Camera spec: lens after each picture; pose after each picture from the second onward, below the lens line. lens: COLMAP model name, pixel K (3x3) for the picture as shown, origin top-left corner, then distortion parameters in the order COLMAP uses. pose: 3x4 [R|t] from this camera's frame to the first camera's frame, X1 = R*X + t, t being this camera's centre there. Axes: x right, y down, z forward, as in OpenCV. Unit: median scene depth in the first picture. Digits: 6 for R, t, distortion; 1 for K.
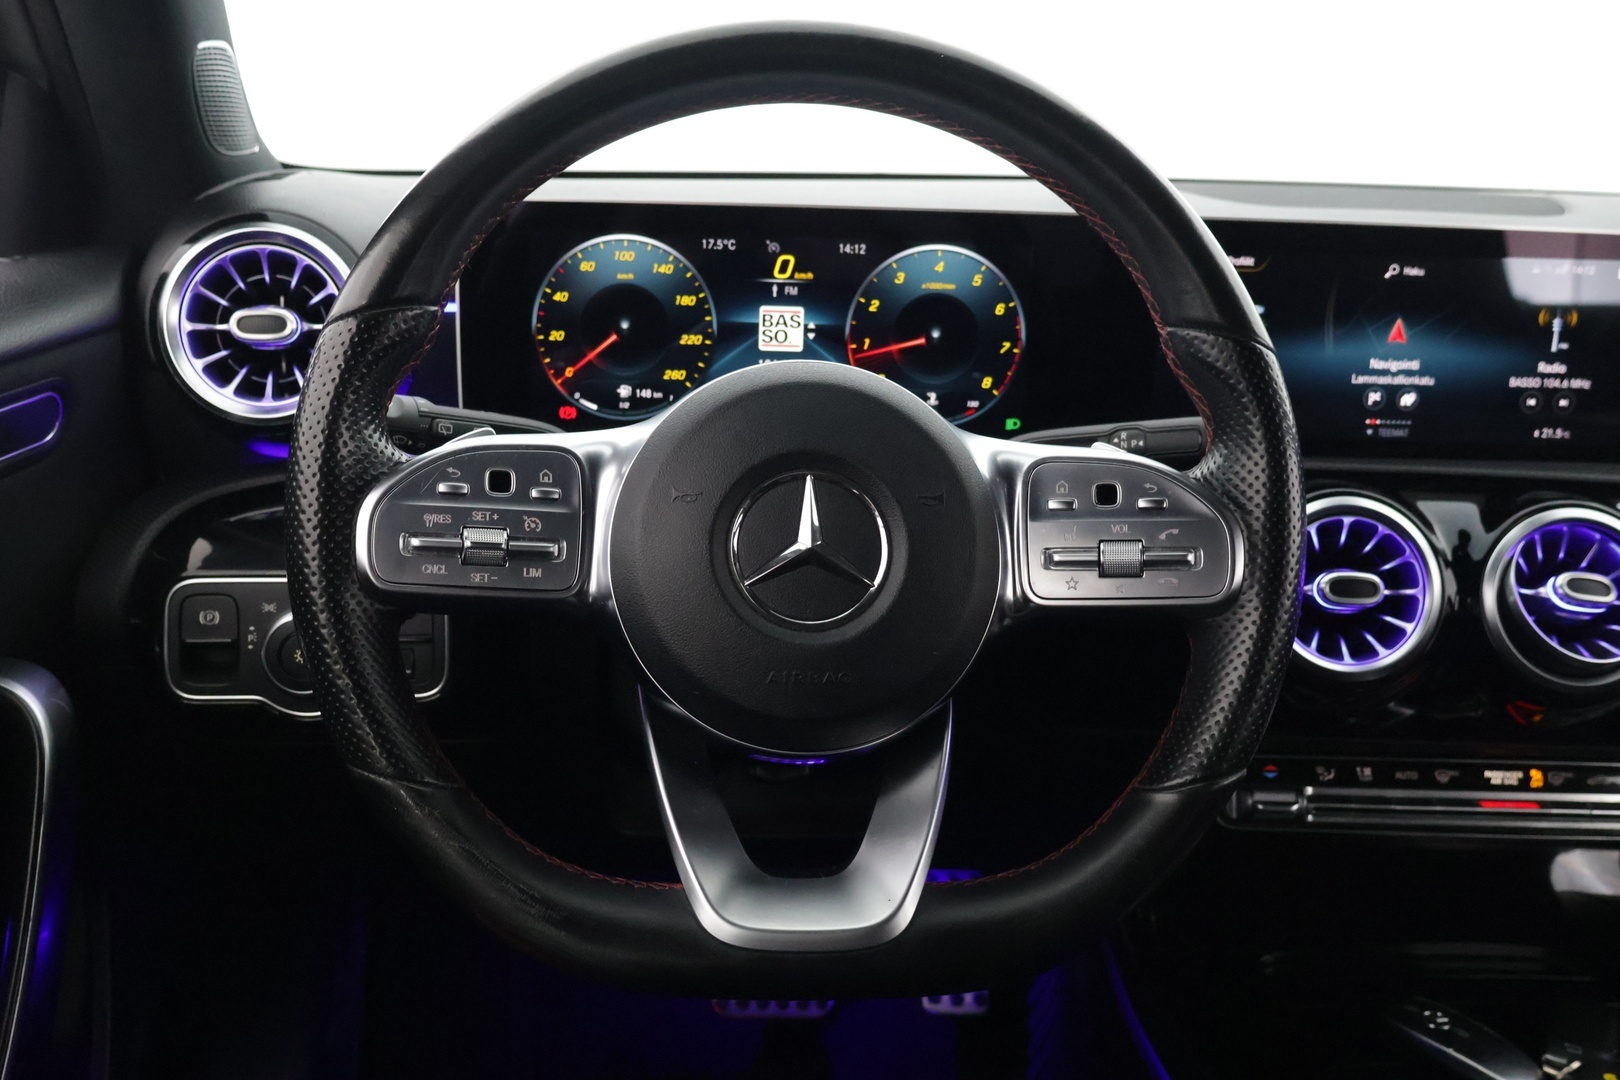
lens RADIAL K [[1594.7, 0, 811.2], [0, 1594.7, 545.8], [0, 0, 1]] dist [0.017148, 0.000000]
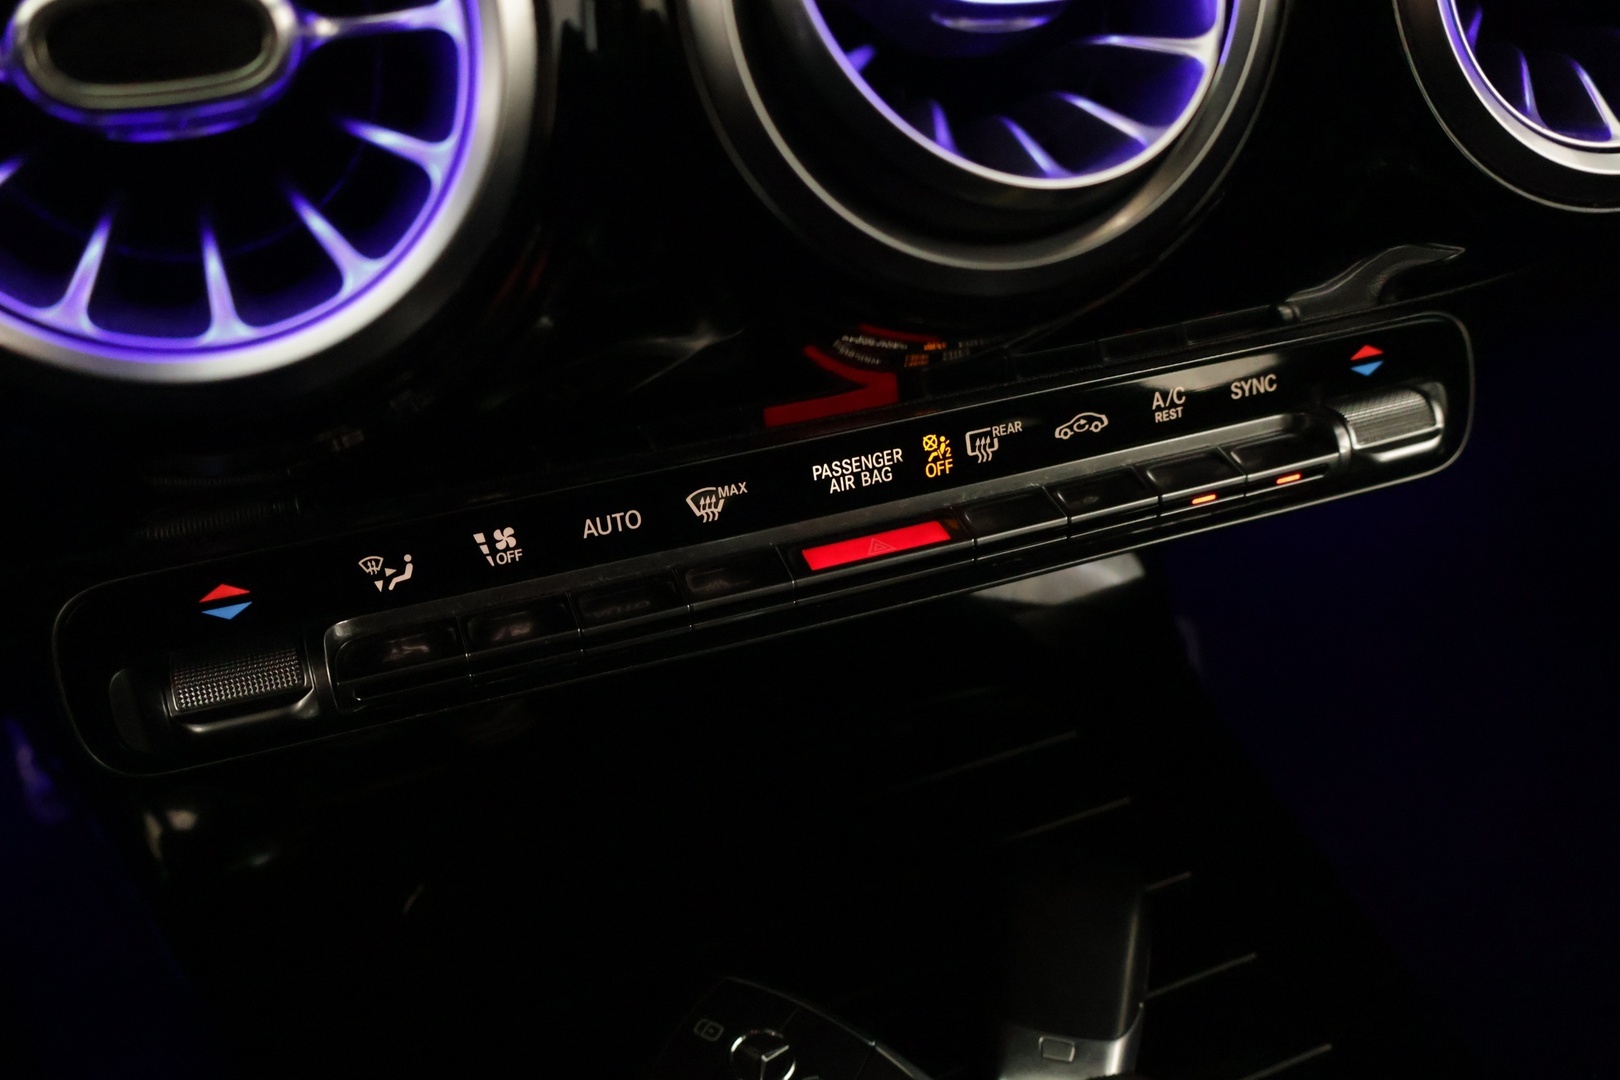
lens RADIAL K [[1531.3, 0, 809.1], [0, 1531.3, 536.6], [0, 0, 1]] dist [0.040973, 0.000000]
pose [[0.939097, -0.231436, 0.254037, 0.347328], [0.118325, 0.911784, 0.393255, 0.014575], [-0.322640, -0.339245, 0.883638, 0.721534]]
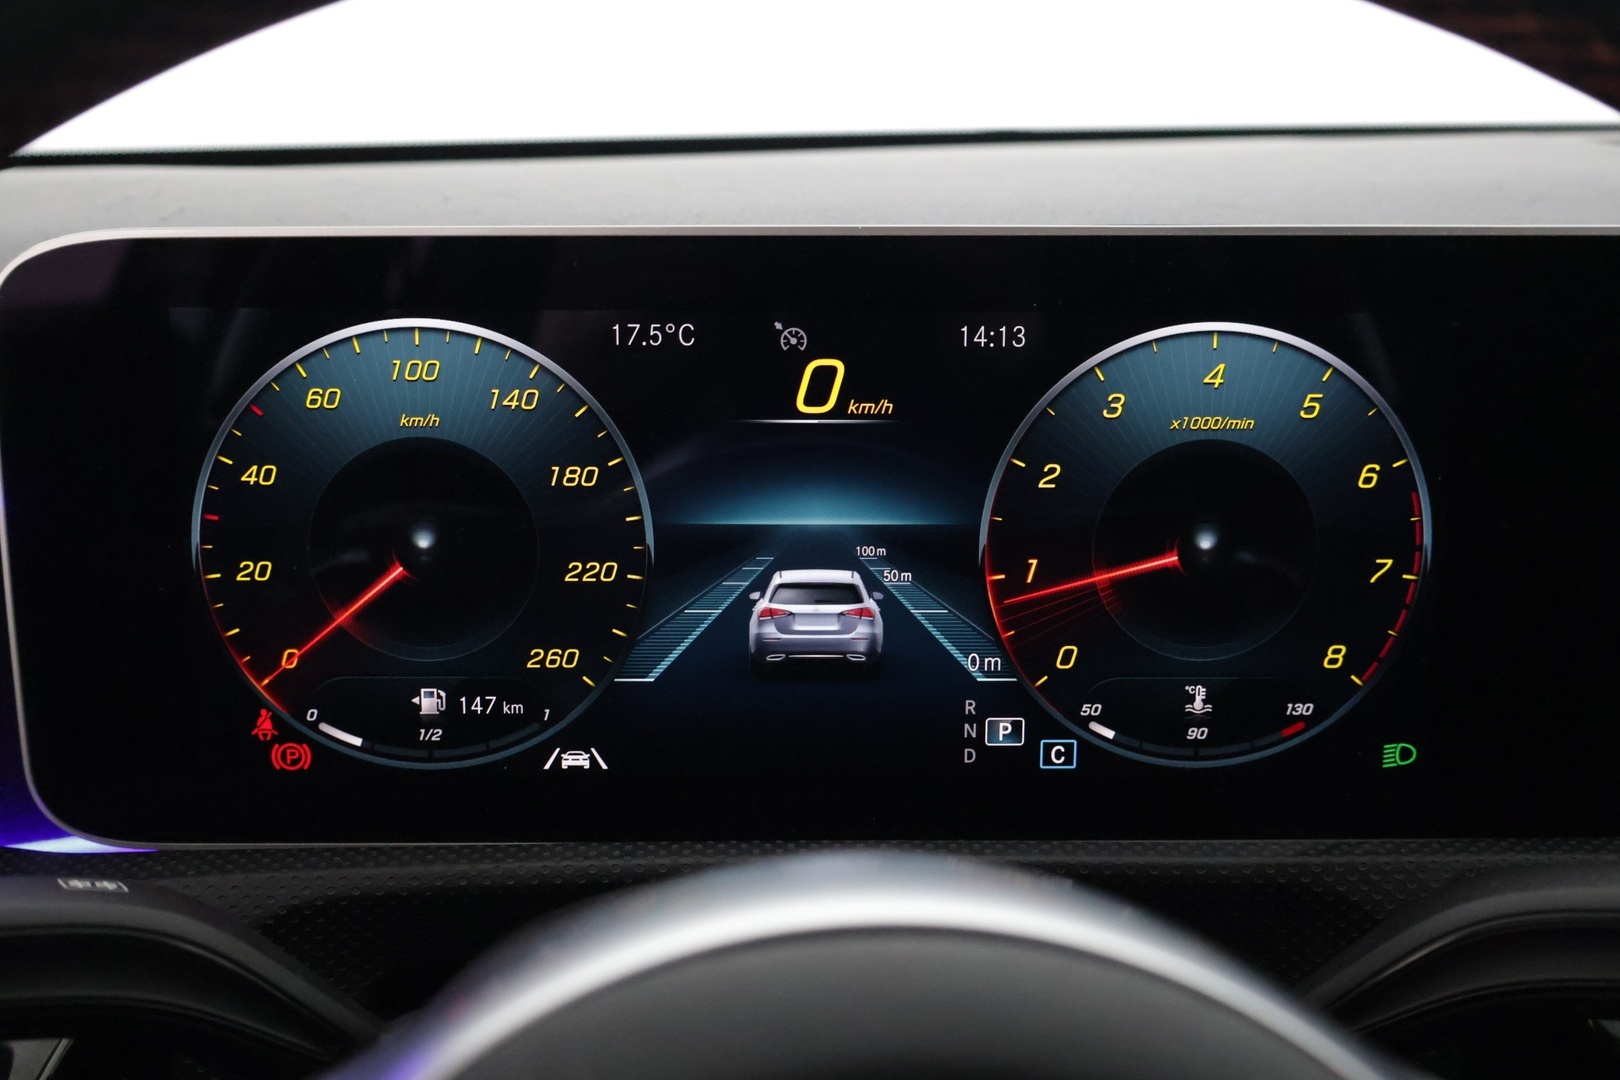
lens RADIAL K [[1895.0, 0, 821.6], [0, 1895.0, 542.1], [0, 0, 1]] dist [0.020219, 0.000000]
pose [[0.999175, -0.020097, -0.035299, -0.000967], [0.019665, 0.999728, -0.012552, -0.136803], [0.035542, 0.011847, 0.999298, 0.558400]]
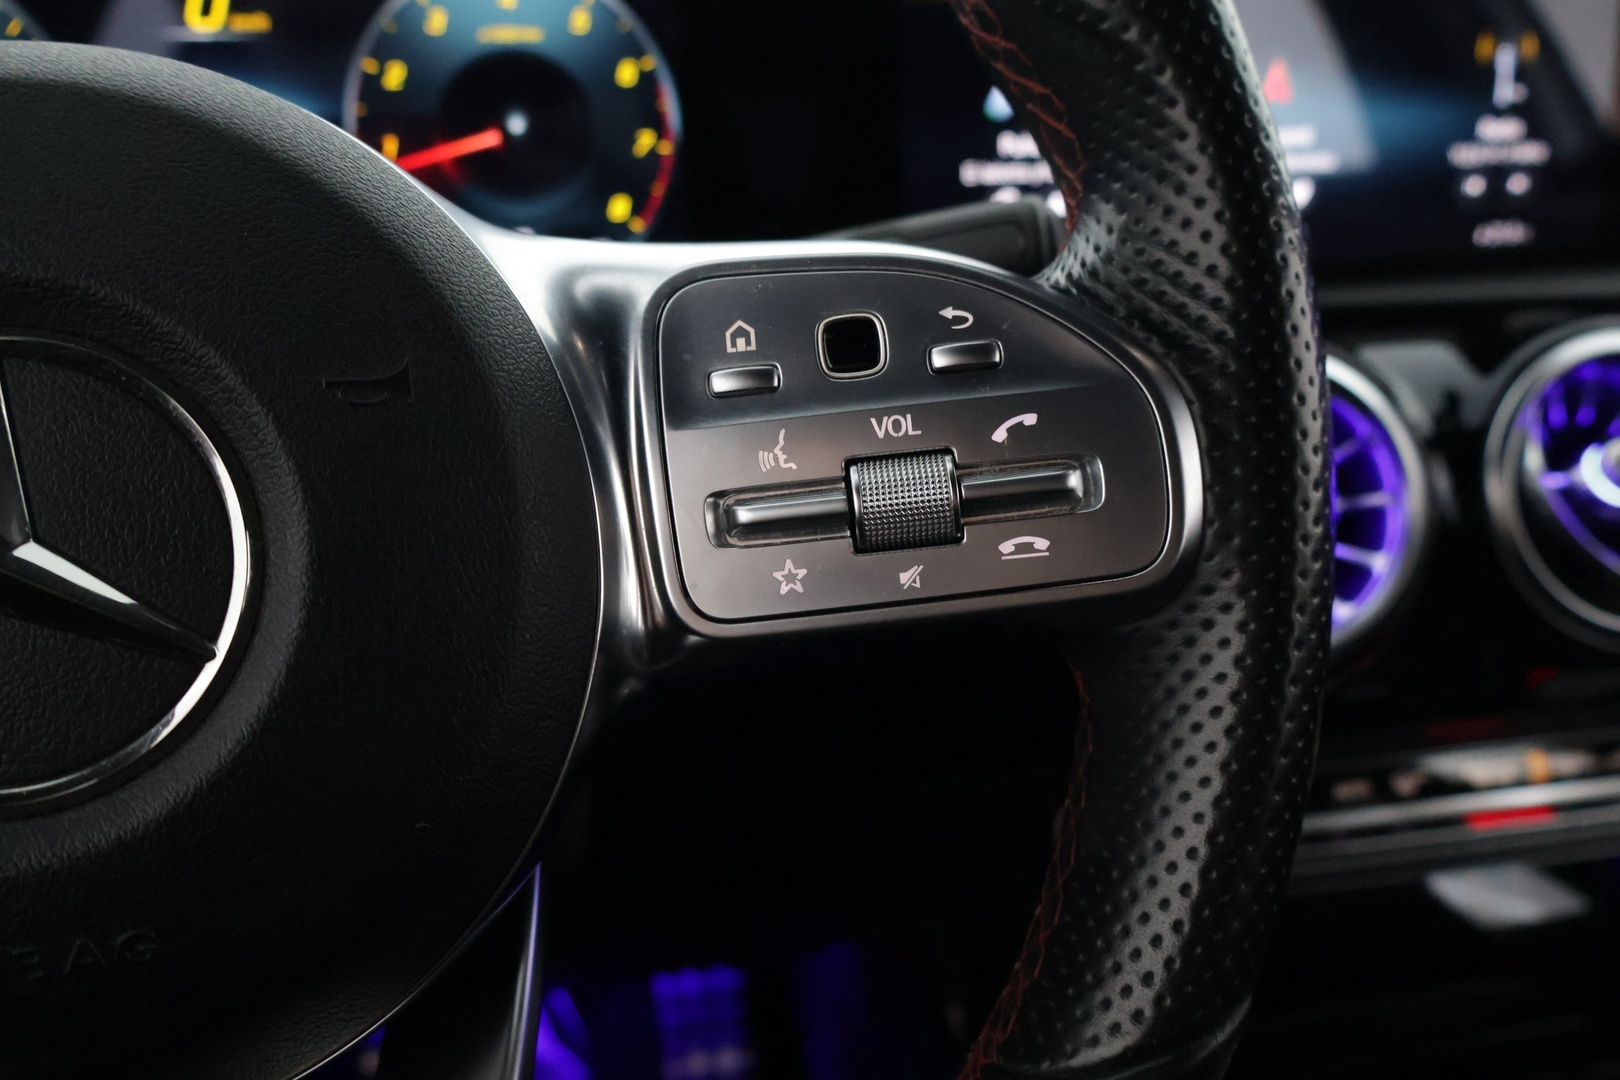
lens RADIAL K [[1415.7, 0, 815.7], [0, 1415.7, 534.3], [0, 0, 1]] dist [0.040021, -0.009133]
pose [[0.981366, -0.104104, 0.161503, 0.090804], [0.098554, 0.994244, 0.042025, -0.000458], [-0.164948, -0.025325, 0.985977, 0.518136]]
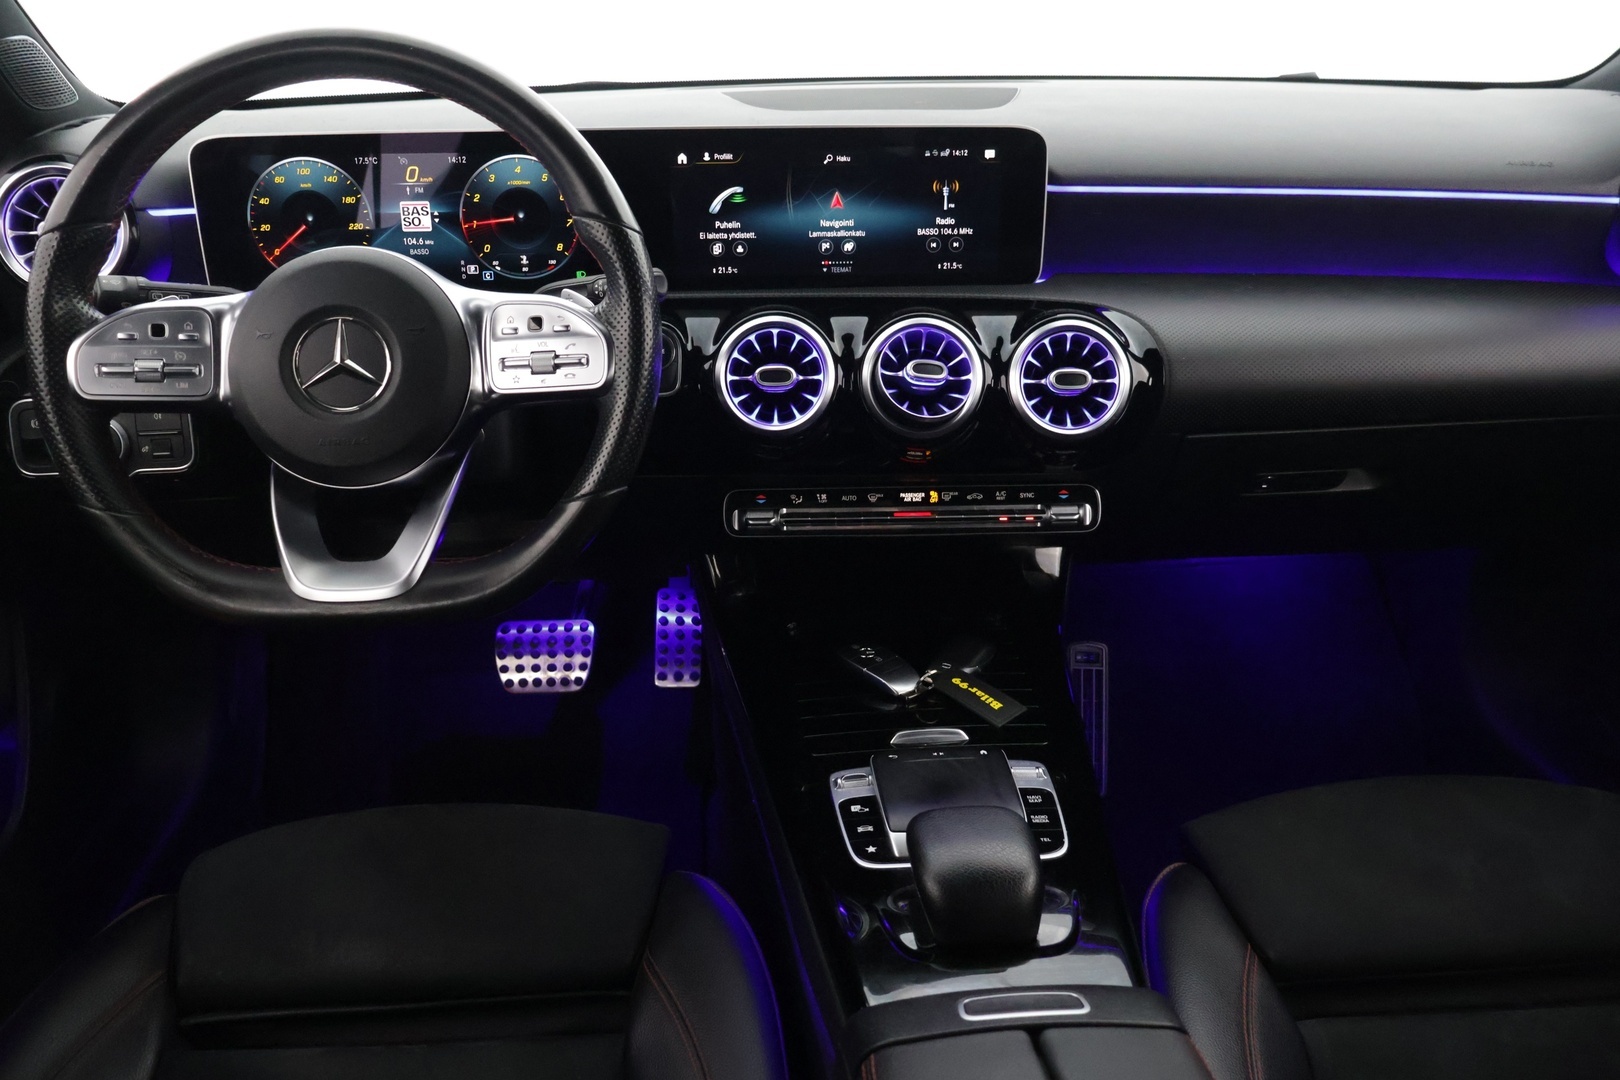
lens RADIAL K [[1370.5, 0, 820.3], [0, 1370.5, 549.1], [0, 0, 1]] dist [-0.005107, 0.007985]
pose [[0.999162, -0.038190, -0.014754, 0.387243], [0.039825, 0.990188, 0.133948, 0.016431], [0.009494, -0.134423, 0.990879, -0.324815]]
